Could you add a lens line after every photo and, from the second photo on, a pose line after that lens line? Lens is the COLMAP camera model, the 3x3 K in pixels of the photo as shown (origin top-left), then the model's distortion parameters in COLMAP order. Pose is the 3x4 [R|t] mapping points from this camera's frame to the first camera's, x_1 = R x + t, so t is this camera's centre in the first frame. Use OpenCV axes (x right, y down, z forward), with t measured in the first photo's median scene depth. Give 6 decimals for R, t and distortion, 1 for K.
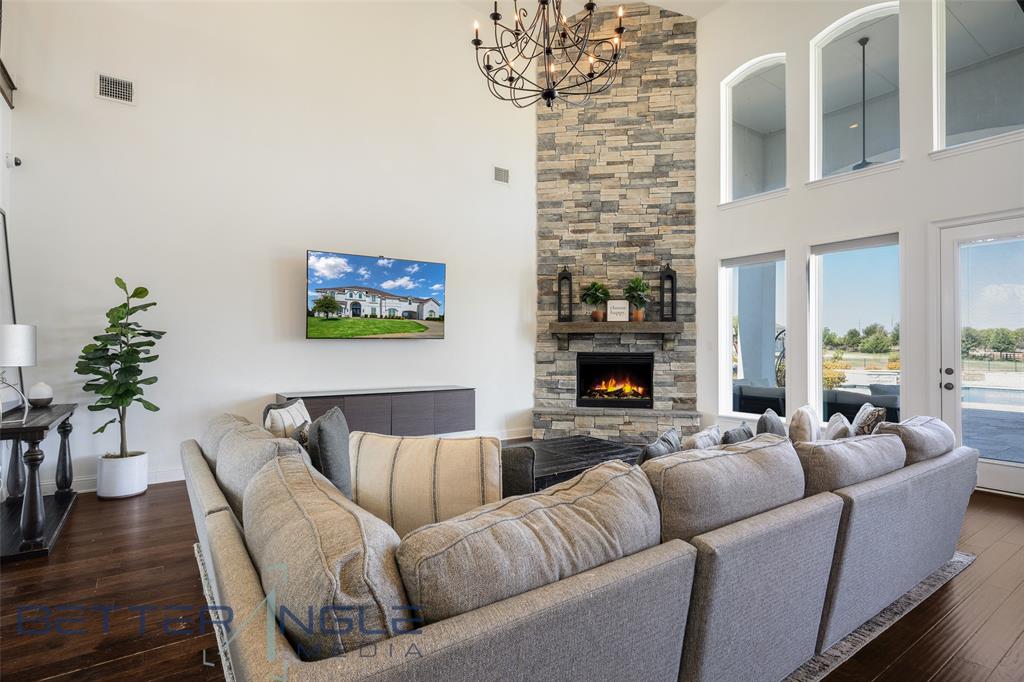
lens RADIAL K [[495.8, 0, 520.5], [0, 495.8, 348.8], [0, 0, 1]] dist [-0.001153, -0.000243]
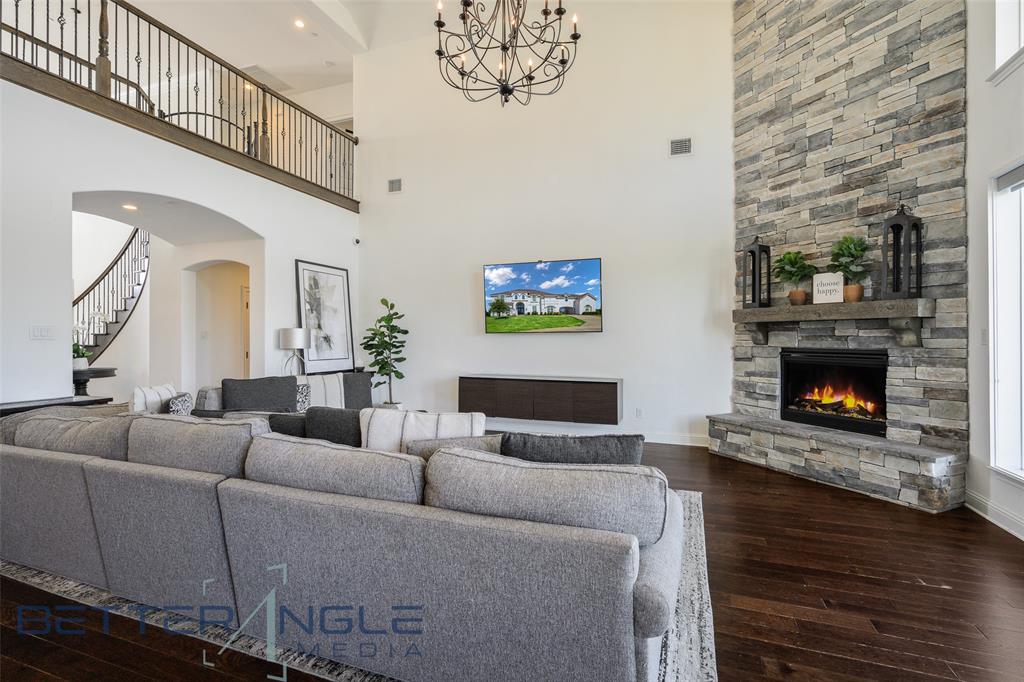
lens RADIAL K [[484.6, 0, 507.6], [0, 484.6, 339.6], [0, 0, 1]] dist [0.012368, -0.000903]
pose [[0.574687, 0.002000, -0.818371, 0.506709], [-0.002681, 0.999996, 0.000561, -0.003880], [0.818369, 0.001872, 0.574690, 0.248630]]
